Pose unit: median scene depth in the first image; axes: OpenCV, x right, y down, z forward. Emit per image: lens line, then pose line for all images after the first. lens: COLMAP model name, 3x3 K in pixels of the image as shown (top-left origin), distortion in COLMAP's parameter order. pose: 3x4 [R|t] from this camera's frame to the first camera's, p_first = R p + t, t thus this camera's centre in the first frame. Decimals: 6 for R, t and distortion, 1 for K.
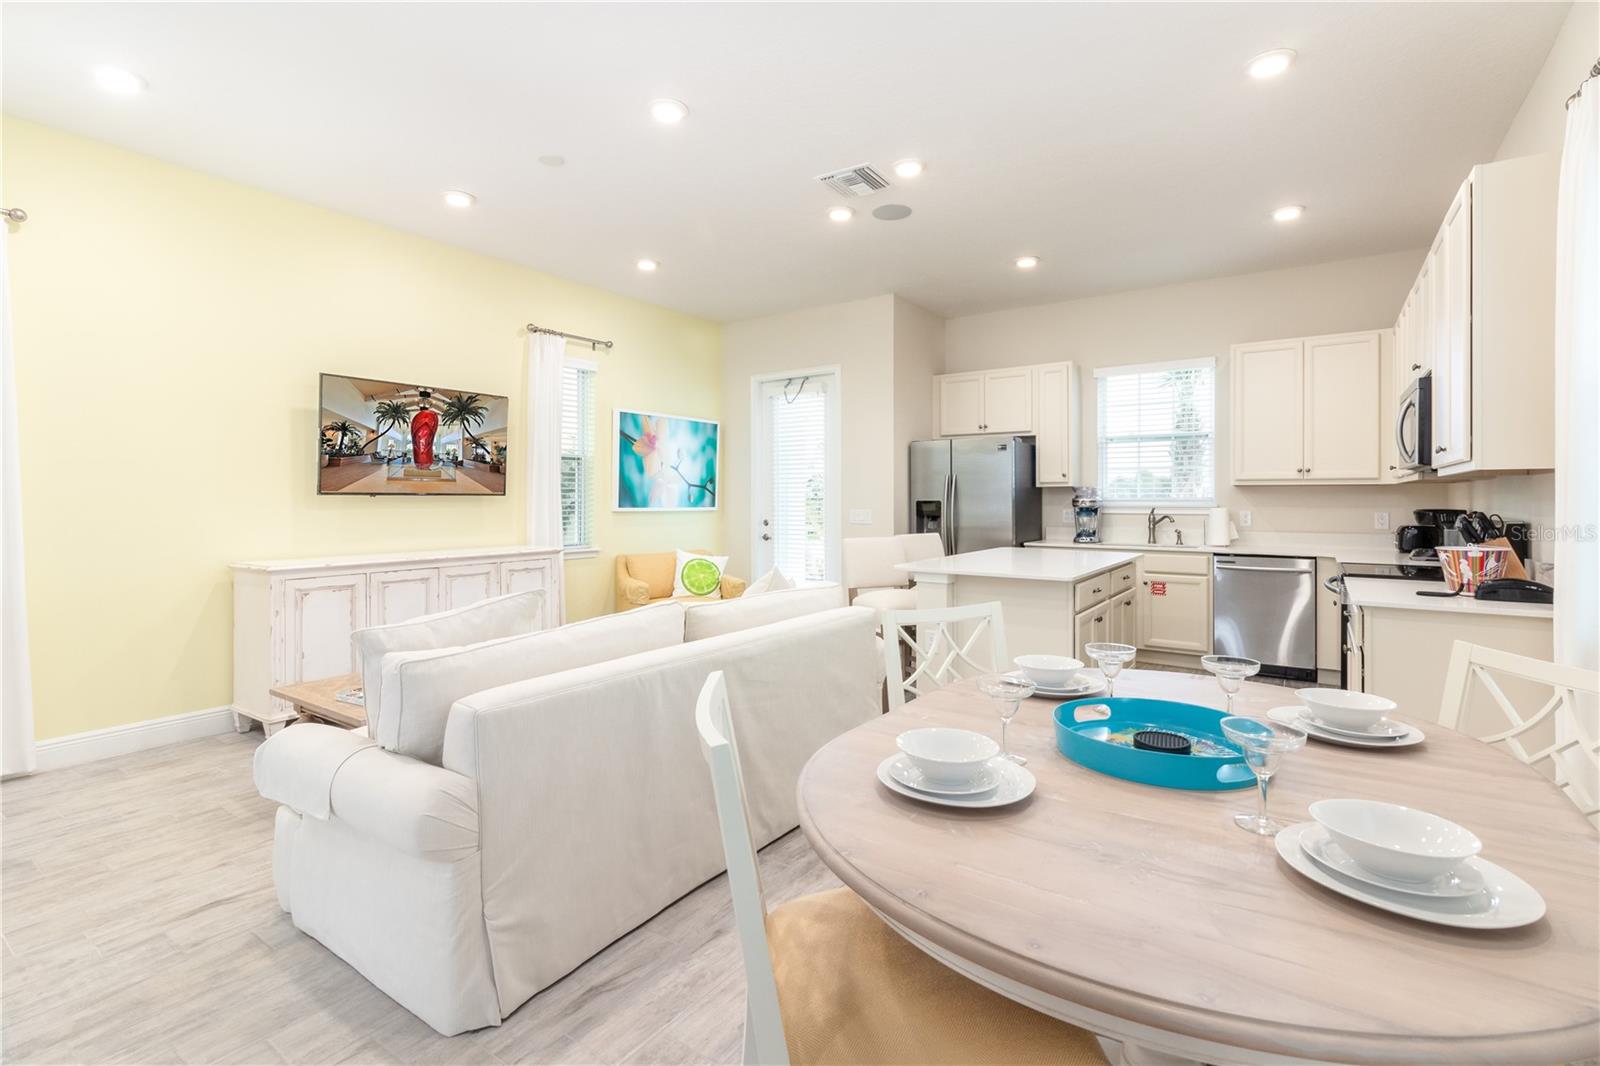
lens RADIAL K [[740.1, 0, 789.1], [0, 740.1, 495.7], [0, 0, 1]] dist [0.002013, 0.000000]
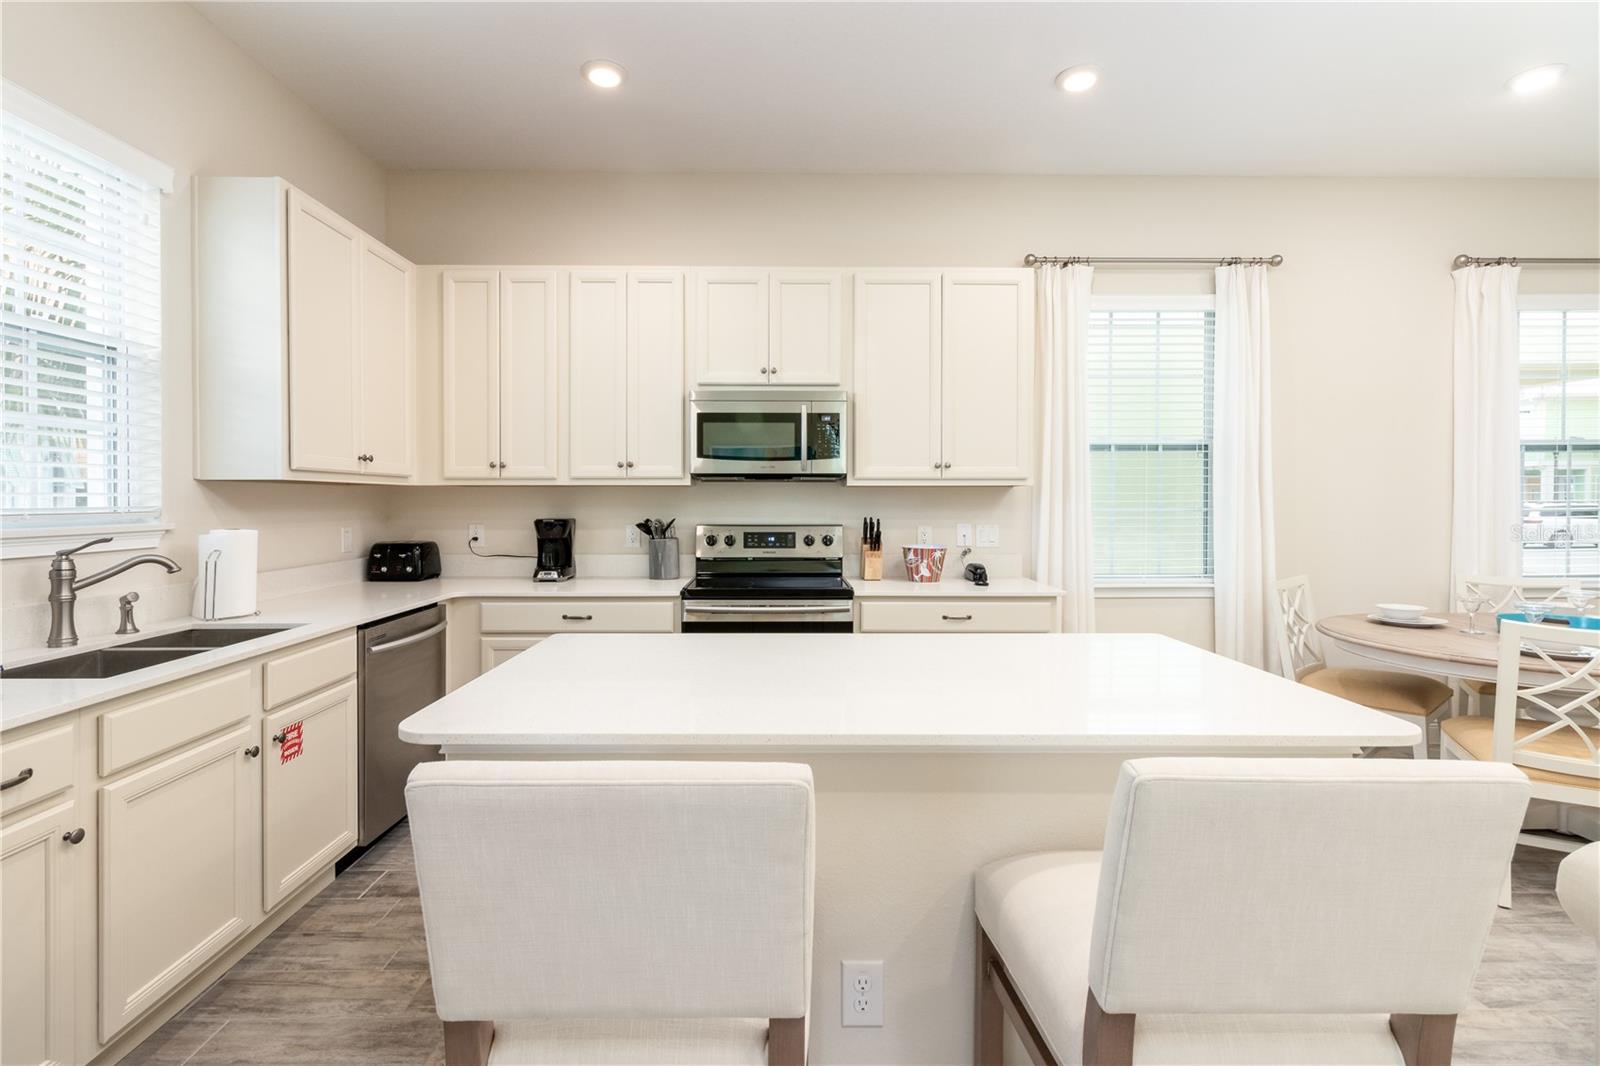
lens RADIAL K [[743.1, 0, 791.5], [0, 743.1, 503.5], [0, 0, 1]] dist [0.005275, 0.000209]
pose [[-0.591891, -0.003681, 0.806009, 0.032629], [-0.002872, 0.999993, 0.002459, -0.001757], [-0.806013, -0.000859, -0.591898, 1.160975]]
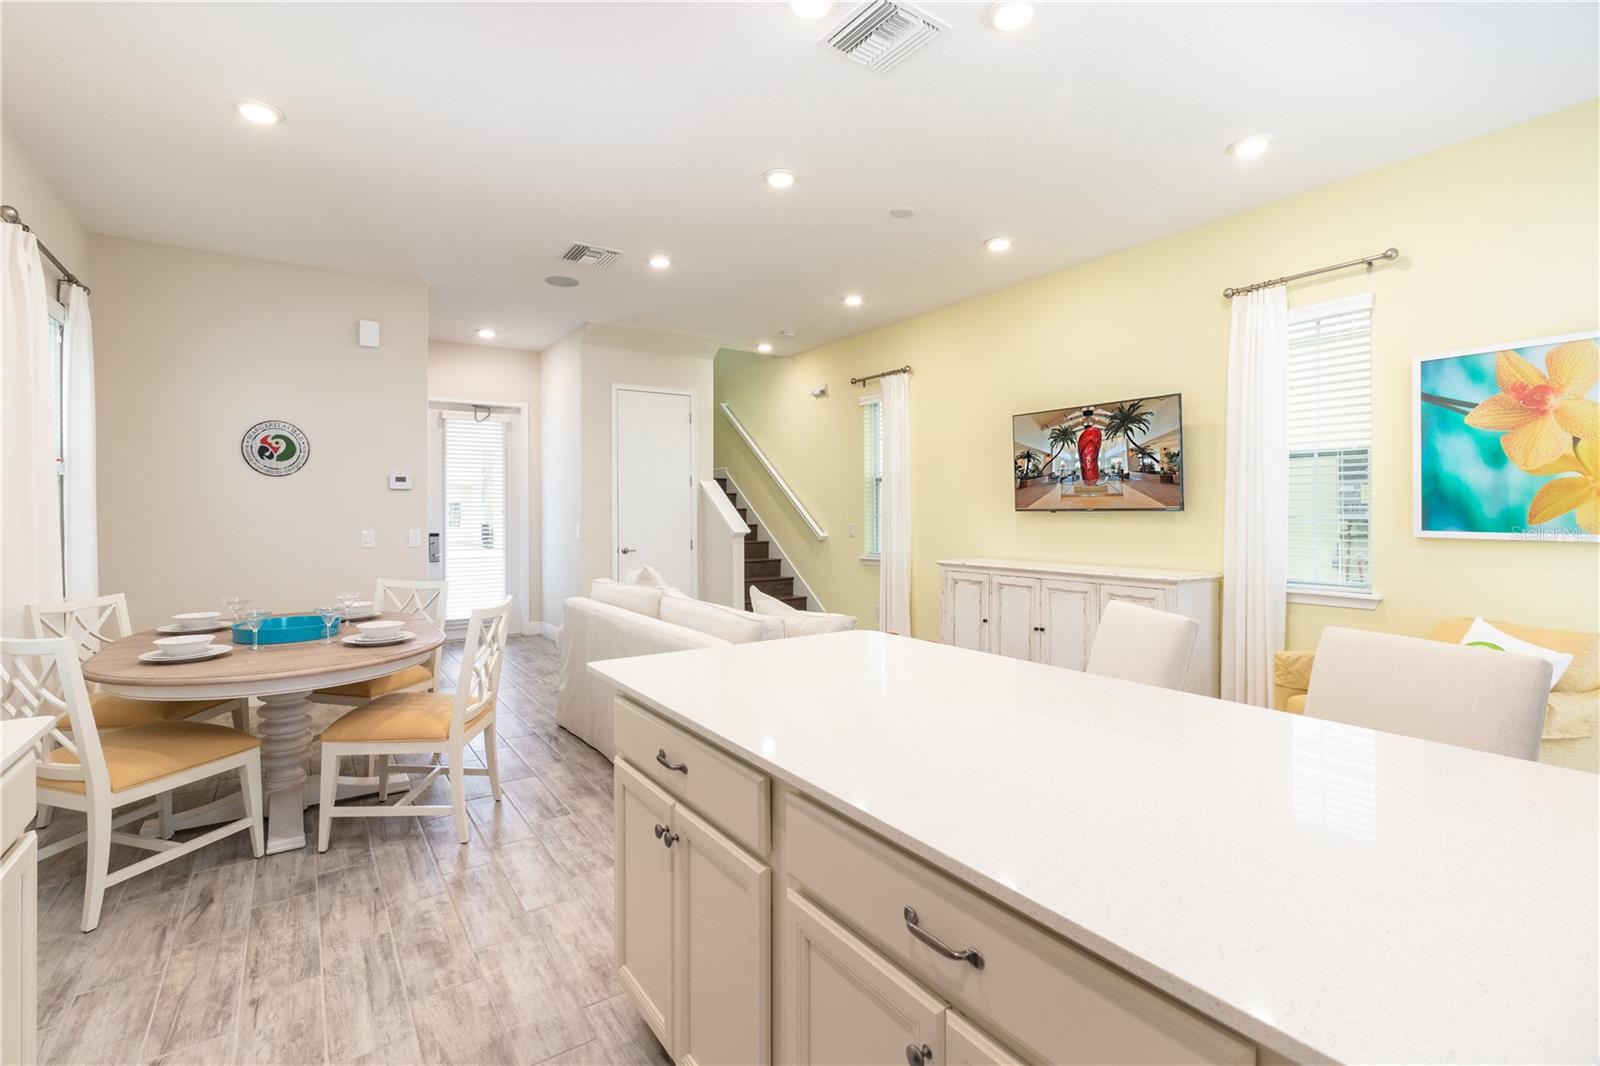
lens RADIAL K [[729.8, 0, 793.2], [0, 729.8, 520.5], [0, 0, 1]] dist [-0.021897, 0.000256]
pose [[-0.349354, 0.014261, -0.936882, 0.588933], [0.007657, 0.999894, 0.012365, -0.002319], [0.936960, -0.002854, -0.349426, 0.949544]]
